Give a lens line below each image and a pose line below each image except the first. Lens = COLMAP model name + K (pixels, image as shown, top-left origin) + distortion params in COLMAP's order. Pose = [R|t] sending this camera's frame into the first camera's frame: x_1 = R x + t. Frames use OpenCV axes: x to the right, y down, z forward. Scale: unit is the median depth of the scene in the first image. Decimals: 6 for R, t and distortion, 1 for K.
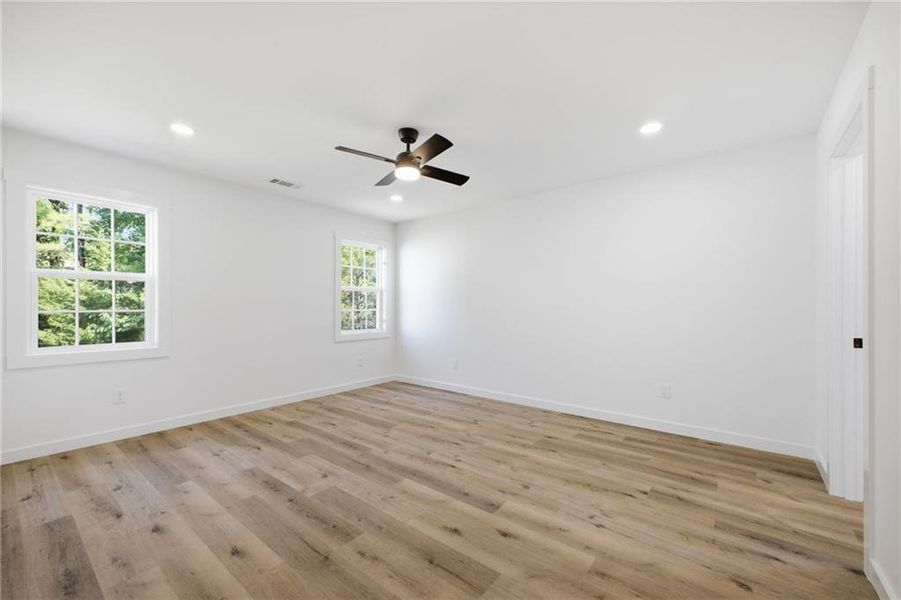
lens RADIAL K [[364.3, 0, 448.6], [0, 364.3, 301.8], [0, 0, 1]] dist [0.018185, -0.000171]
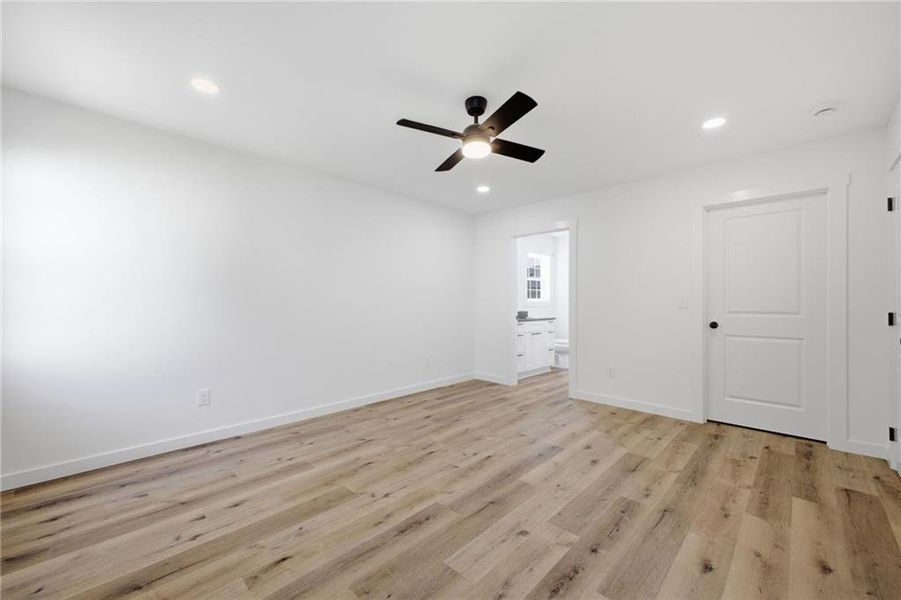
lens RADIAL K [[364.3, 0, 448.6], [0, 364.3, 301.8], [0, 0, 1]] dist [0.018185, -0.000171]
pose [[0.086522, 0.000481, 0.996250, -0.945874], [-0.016268, 0.999867, 0.000930, 0.016212], [-0.996117, -0.016288, 0.086518, 0.959291]]
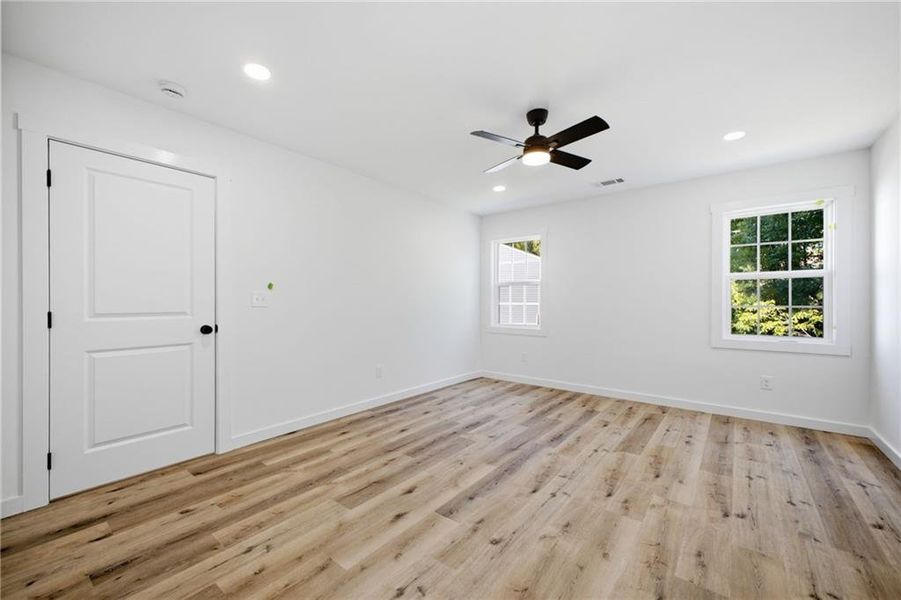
lens RADIAL K [[364.3, 0, 448.6], [0, 364.3, 301.8], [0, 0, 1]] dist [0.018185, -0.000171]
pose [[0.007817, -0.001218, -0.999969, 0.787100], [0.011508, 0.999933, -0.001128, 0.016741], [0.999903, -0.011499, 0.007831, 0.747286]]
